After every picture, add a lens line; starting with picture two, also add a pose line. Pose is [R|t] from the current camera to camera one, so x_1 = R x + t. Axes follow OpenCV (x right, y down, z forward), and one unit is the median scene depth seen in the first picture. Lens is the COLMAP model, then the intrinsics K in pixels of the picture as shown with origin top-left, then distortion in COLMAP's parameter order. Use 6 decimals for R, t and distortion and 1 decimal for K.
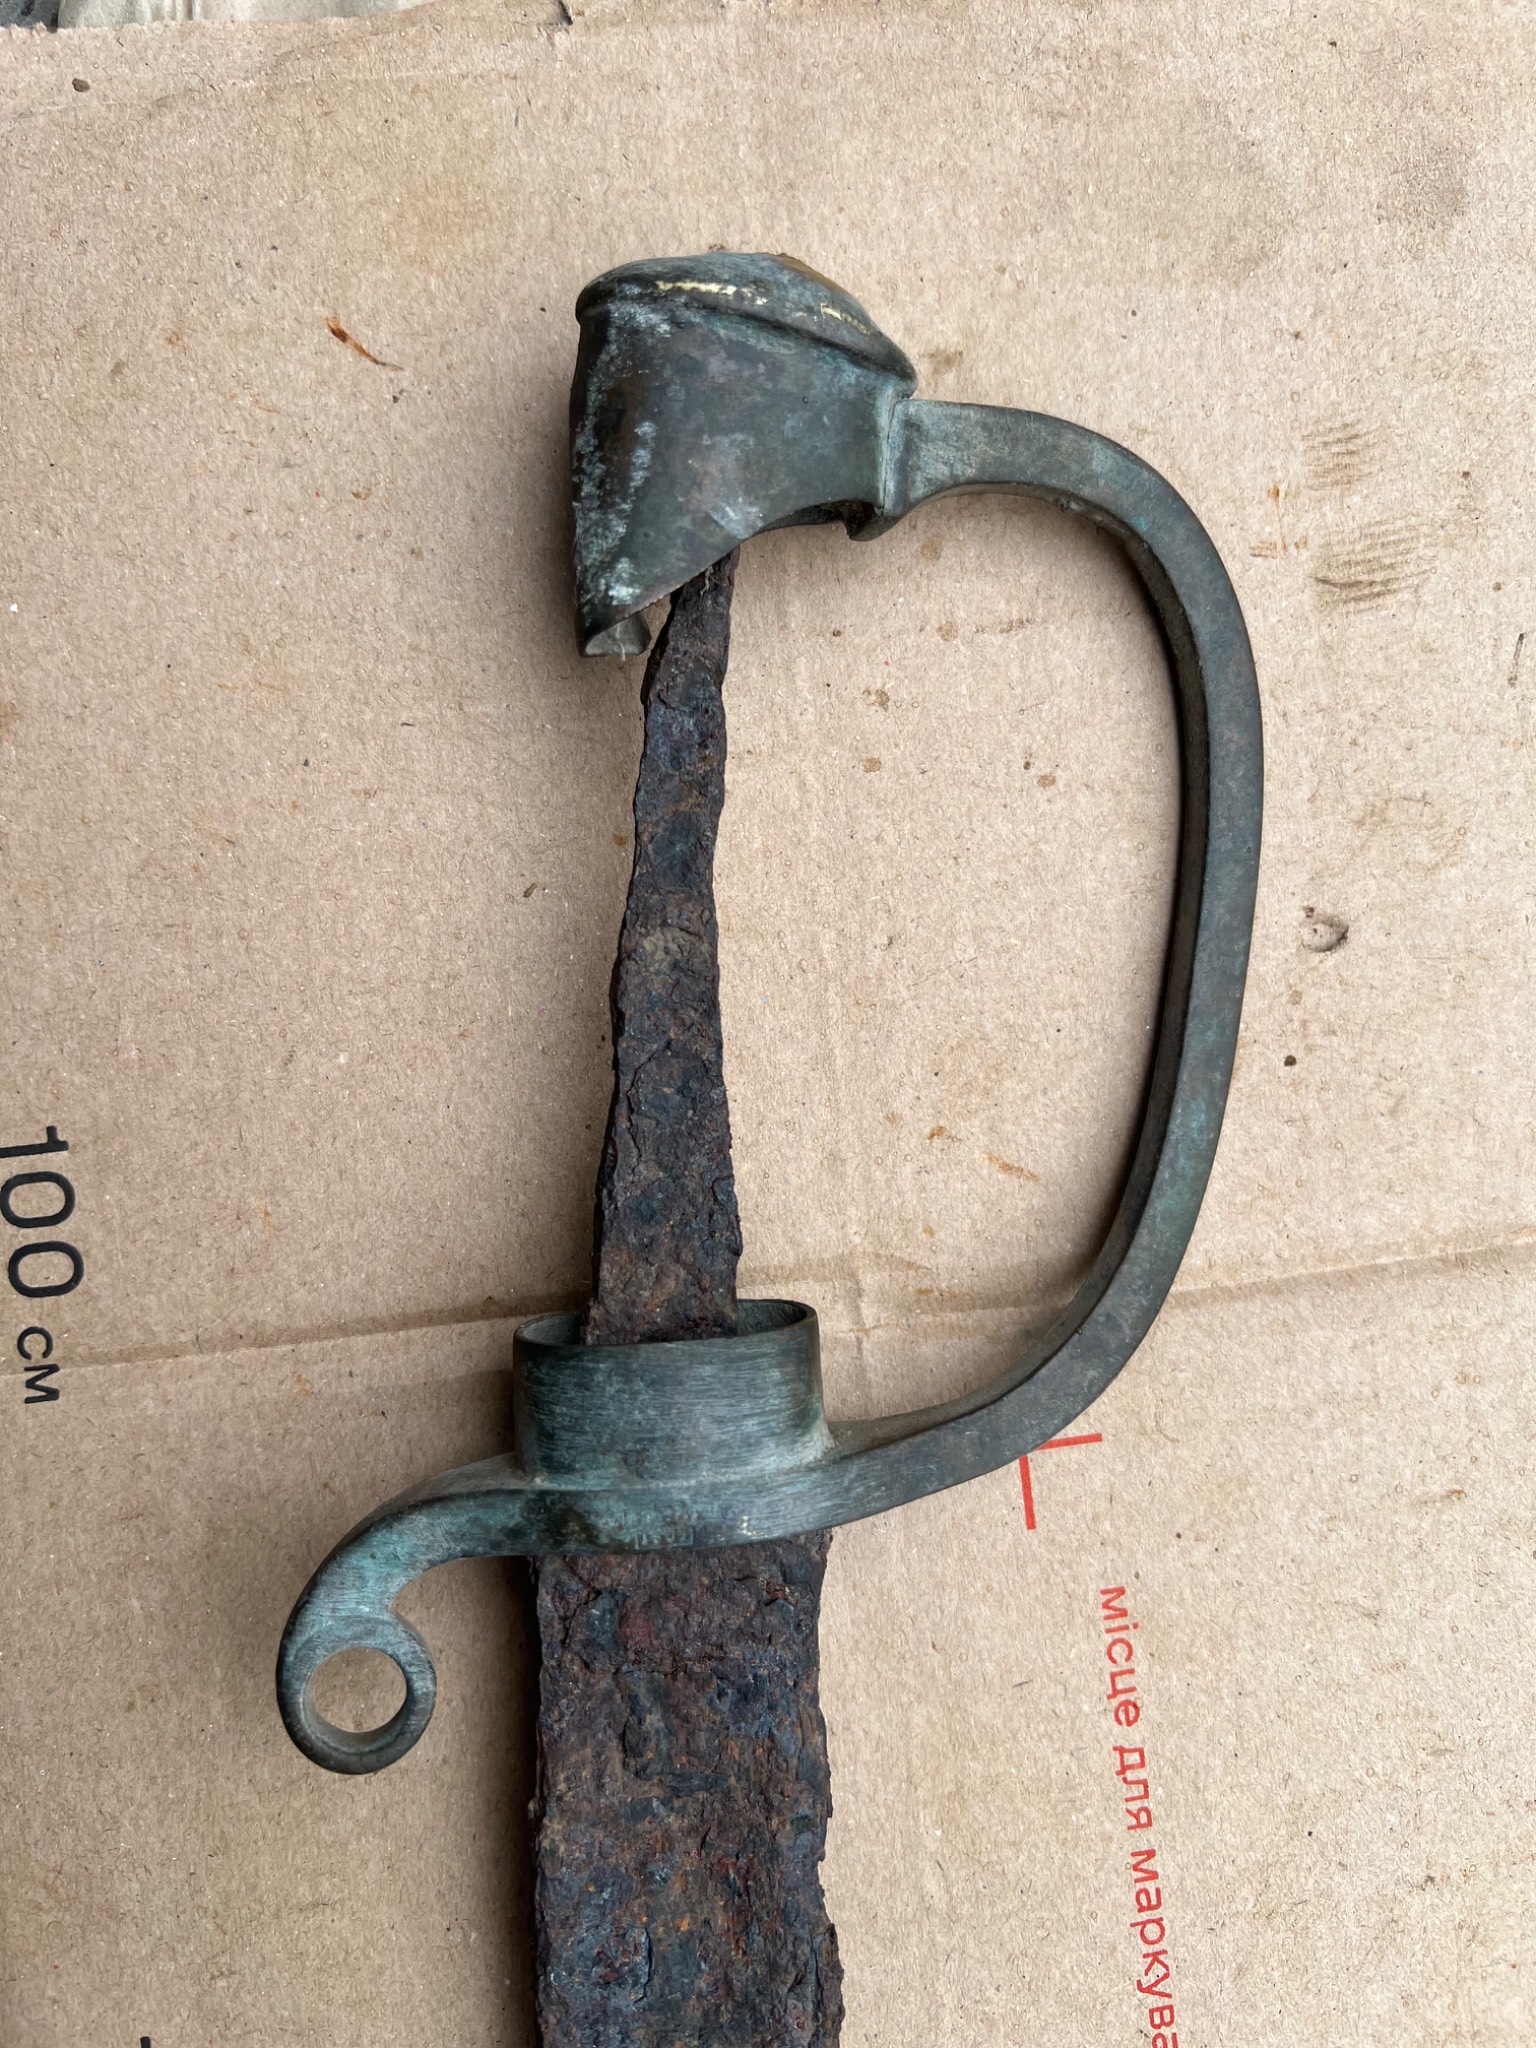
lens RADIAL K [[1593.0, 0, 738.6], [0, 1593.0, 997.1], [0, 0, 1]] dist [0.003556, -0.027933]
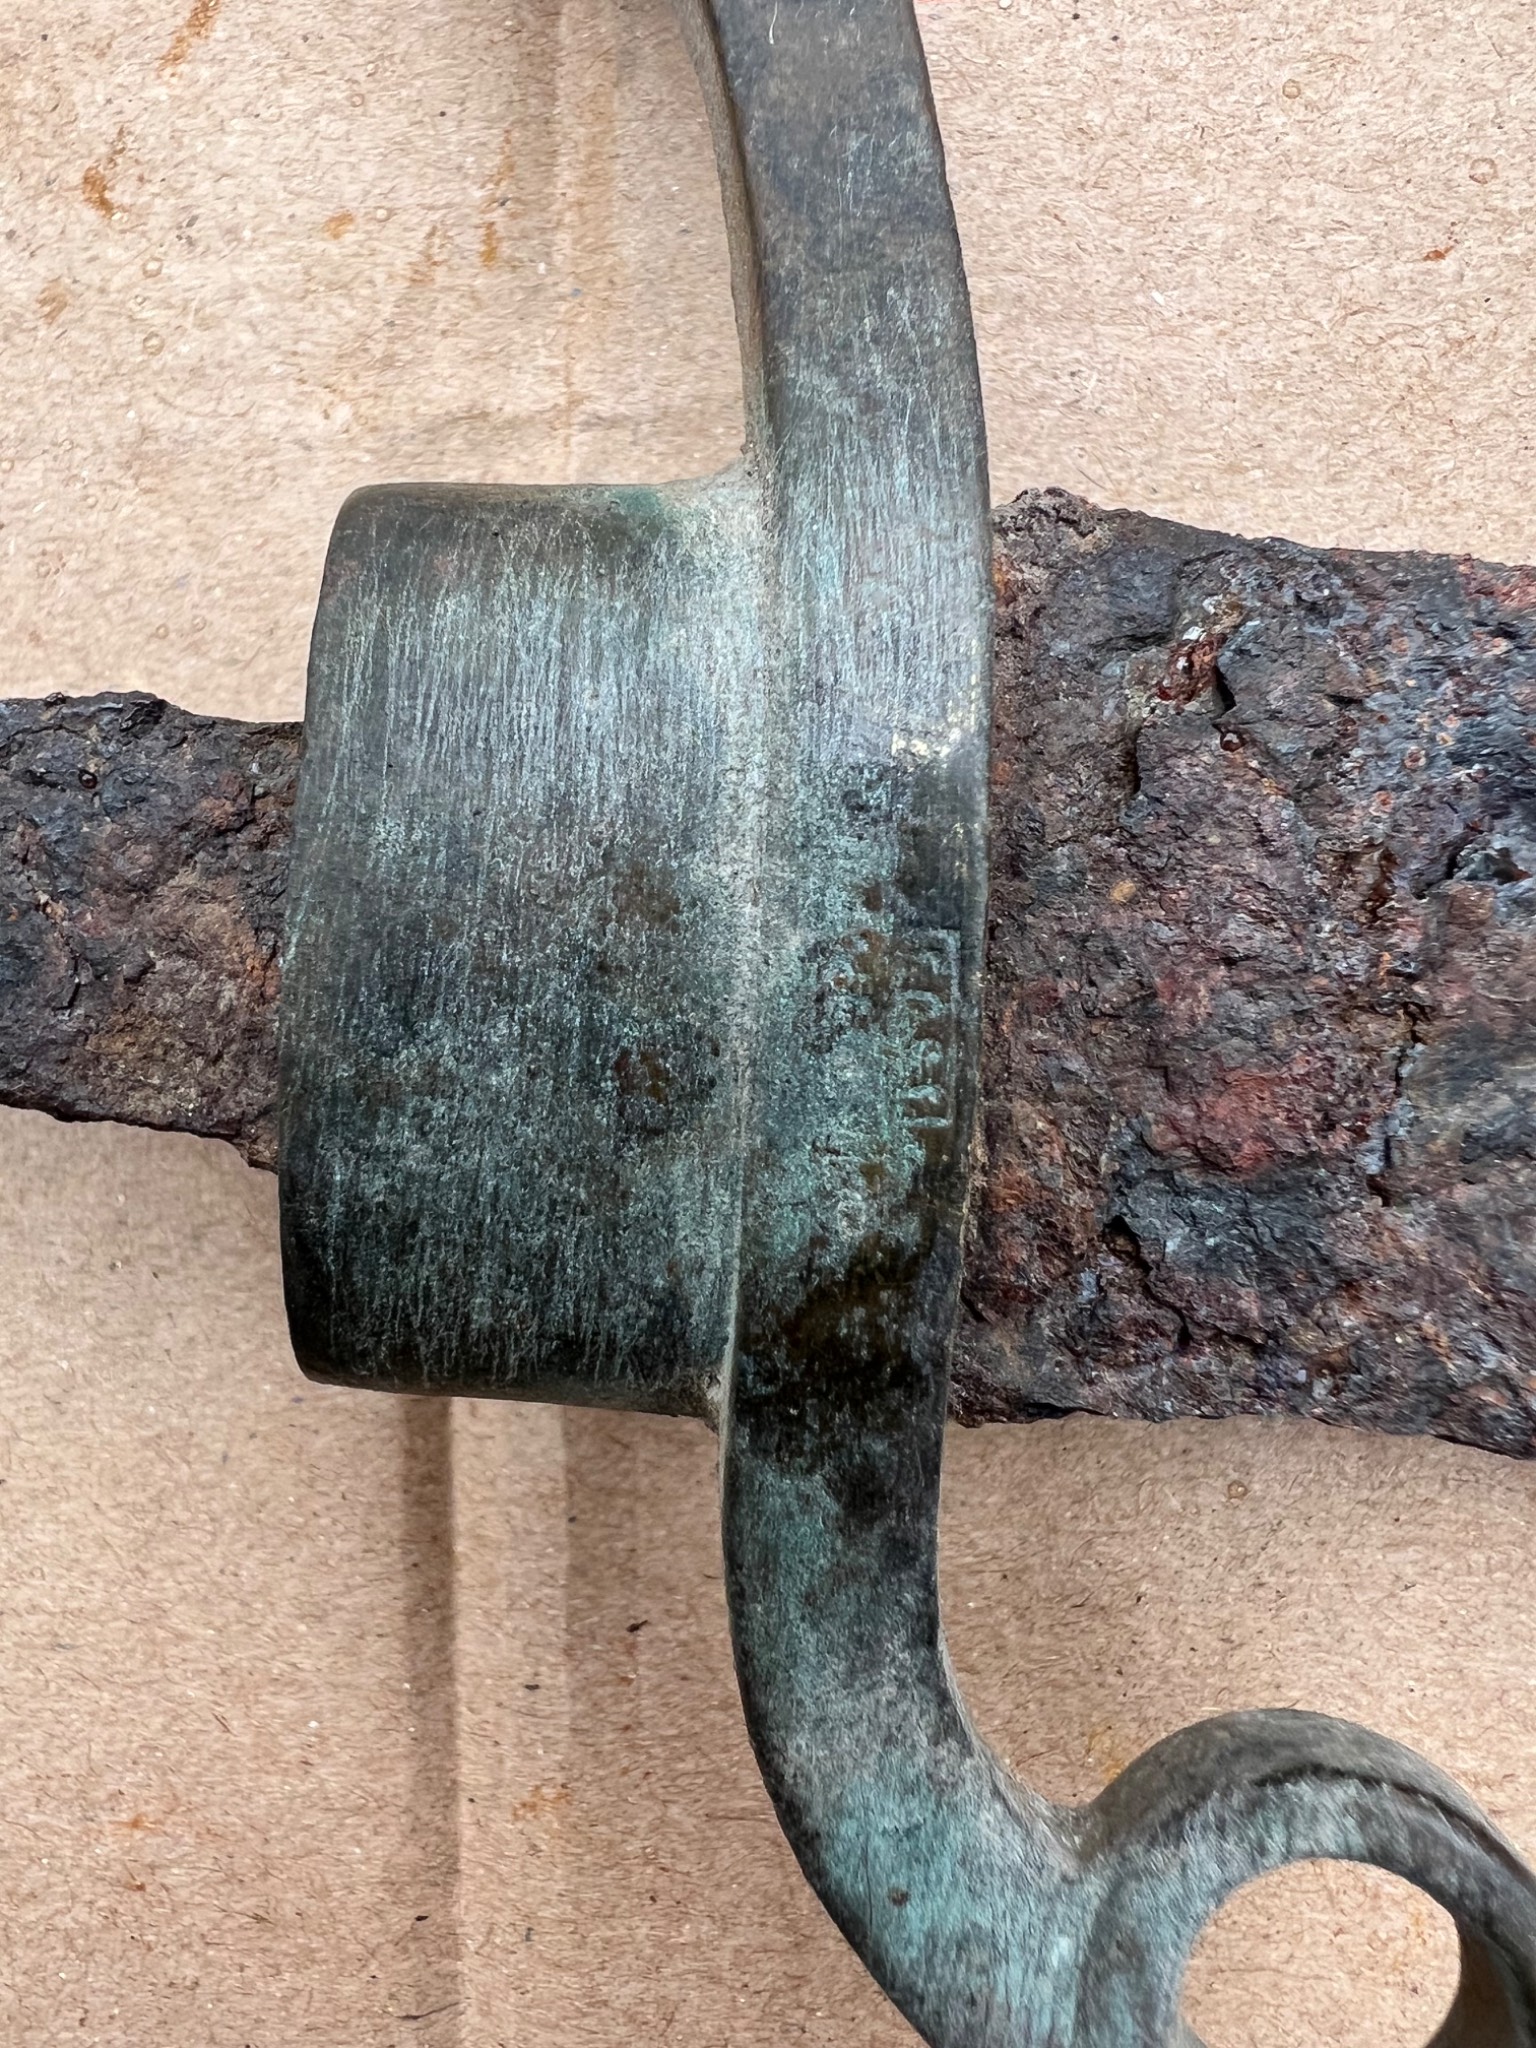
lens RADIAL K [[1509.9, 0, 589.1], [0, 1509.9, 935.6], [0, 0, 1]] dist [-0.002217, -0.013023]
pose [[0.076660, -0.987553, -0.137339, 0.003299], [0.991697, 0.089785, -0.092059, 0.287739], [0.103244, -0.129141, 0.986237, 0.687929]]
